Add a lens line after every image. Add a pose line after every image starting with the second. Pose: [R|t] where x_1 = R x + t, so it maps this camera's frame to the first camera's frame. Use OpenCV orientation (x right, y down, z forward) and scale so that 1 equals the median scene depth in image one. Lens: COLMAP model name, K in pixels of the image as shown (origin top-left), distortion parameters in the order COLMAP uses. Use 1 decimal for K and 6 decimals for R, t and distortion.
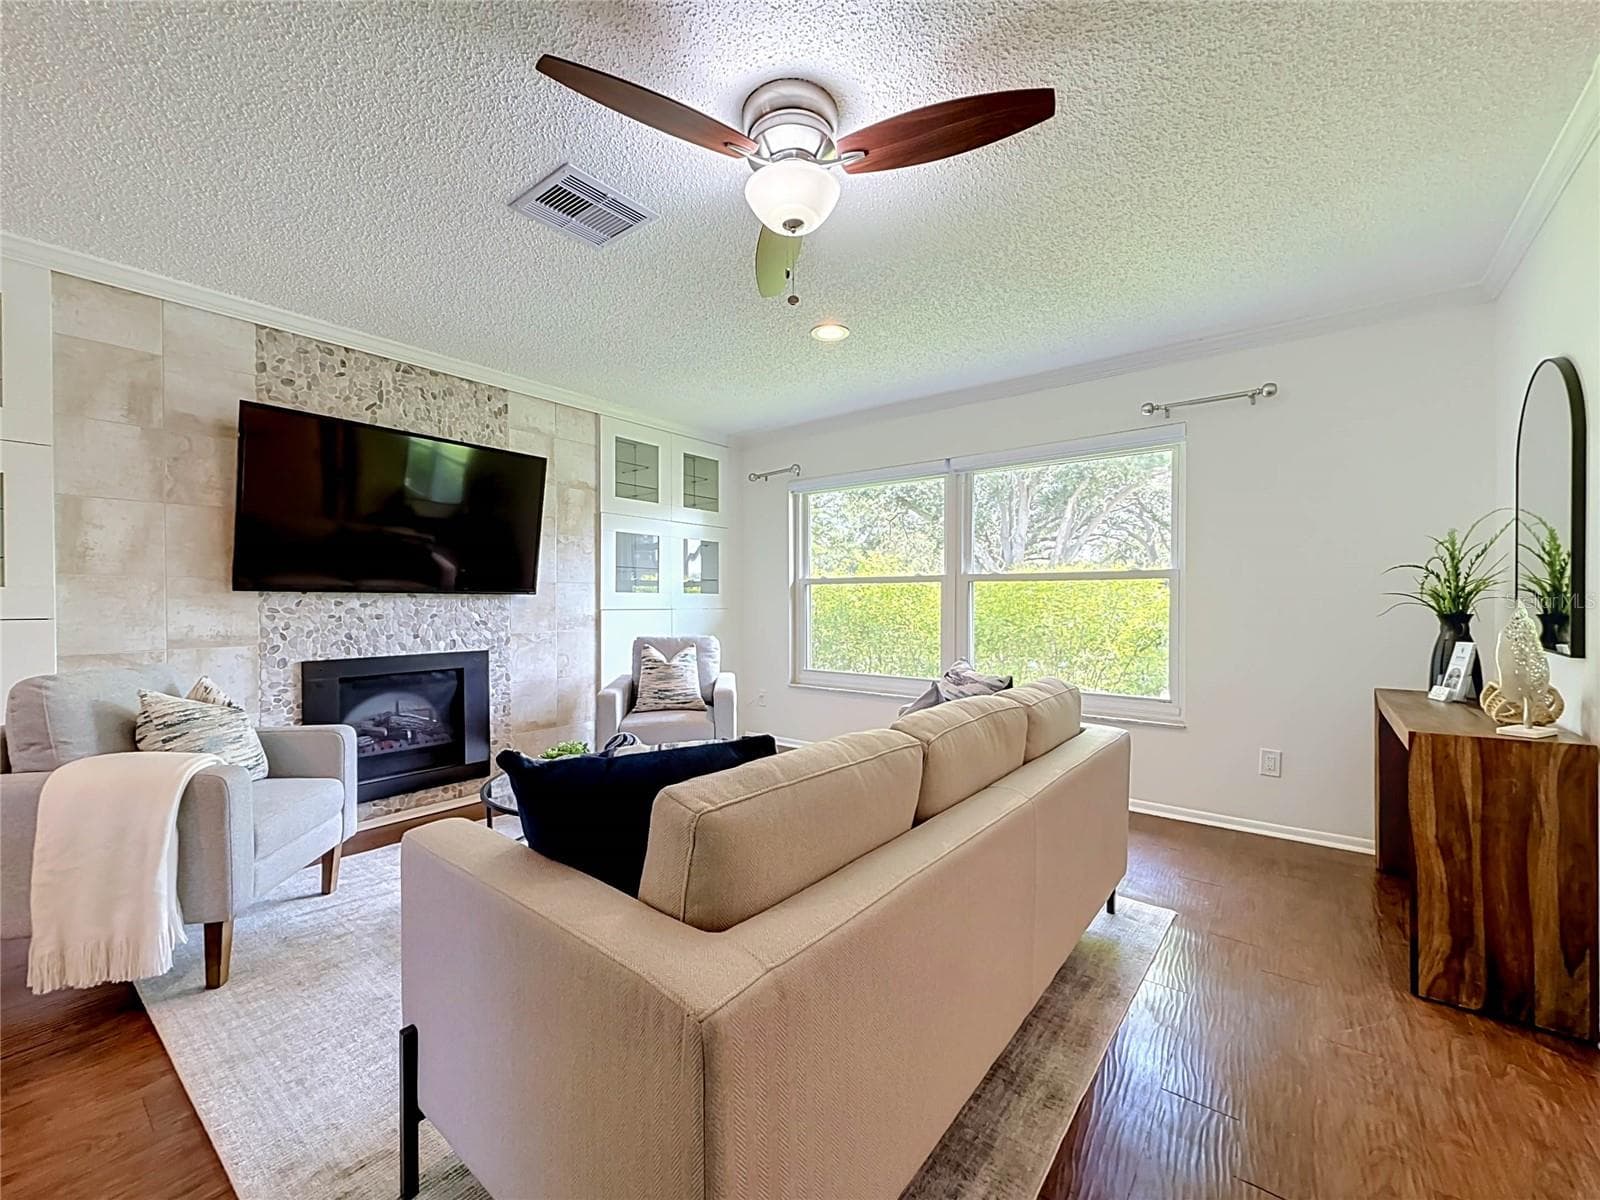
lens RADIAL K [[651.5, 0, 800.0], [0, 651.5, 600.0], [0, 0, 1]] dist [0.000167, -0.000081]
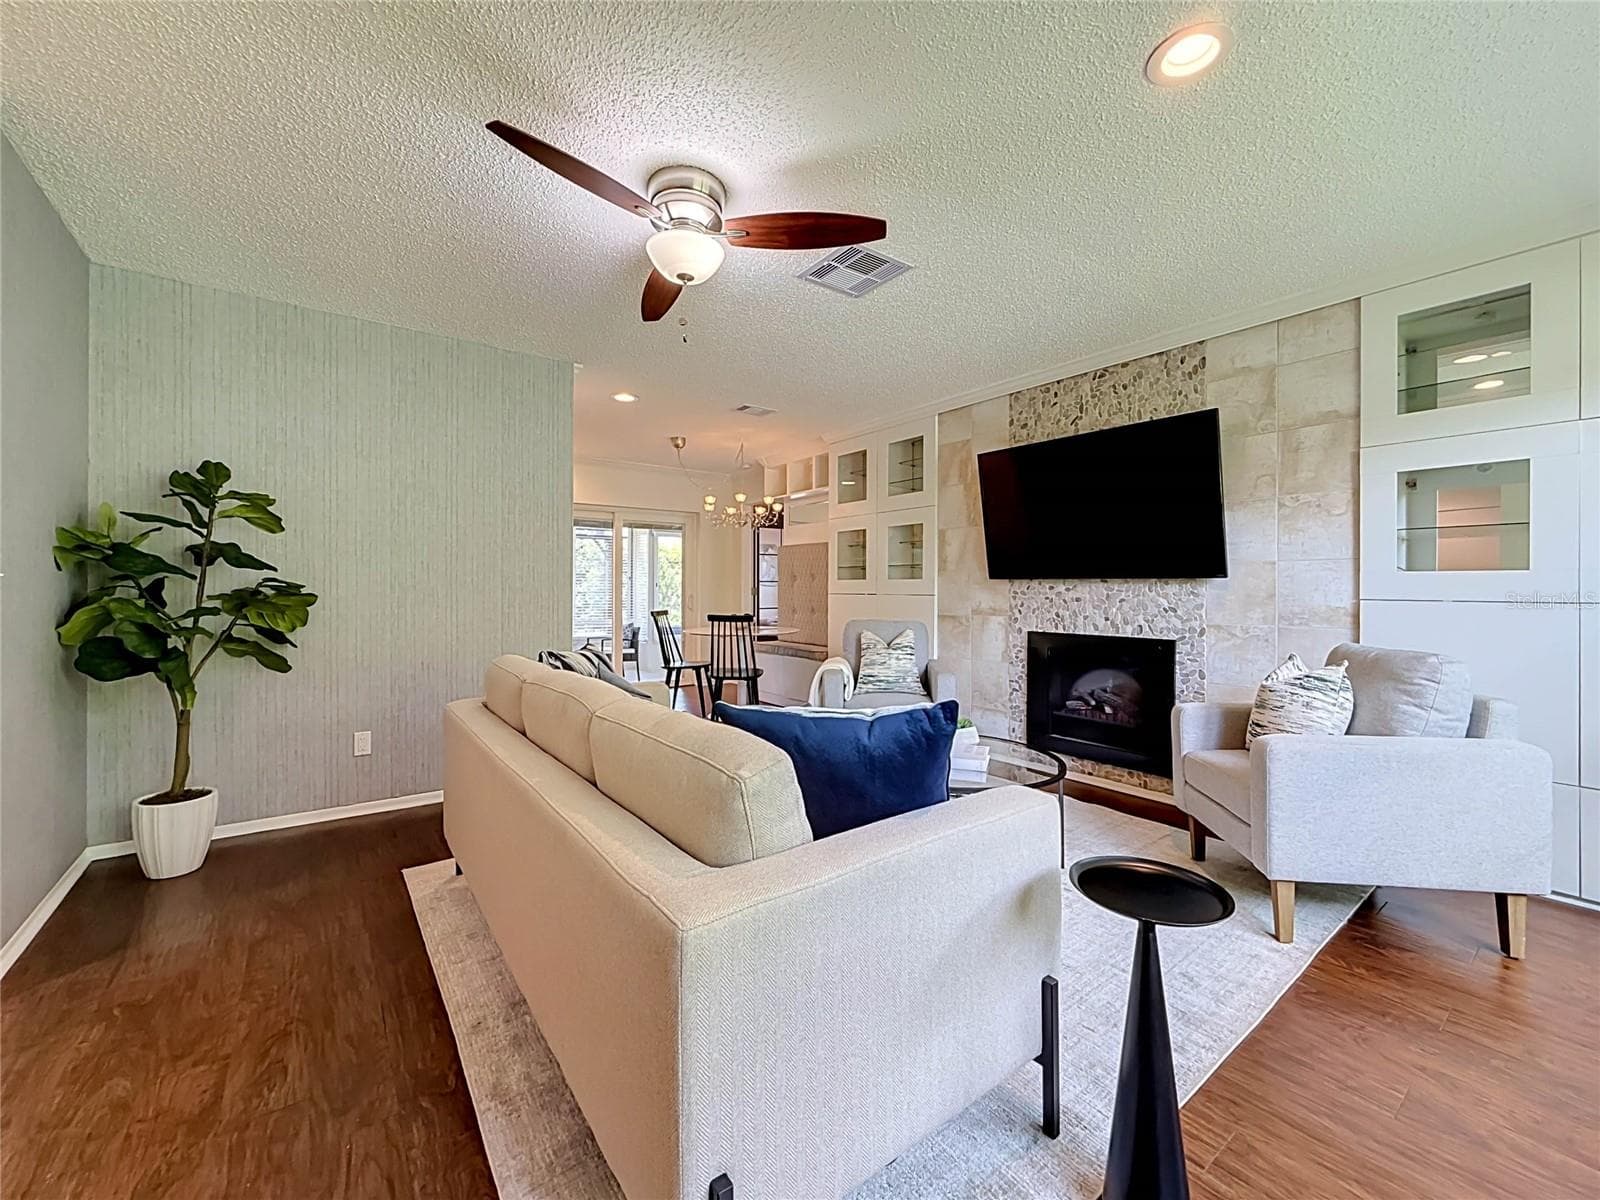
lens RADIAL K [[658.7, 0, 805.1], [0, 658.7, 566.4], [0, 0, 1]] dist [0.001162, 0.000215]
pose [[-0.257562, -0.020130, -0.966052, 0.604446], [0.010393, 0.999667, -0.023602, -0.010425], [0.966206, -0.016119, -0.257267, 0.823638]]
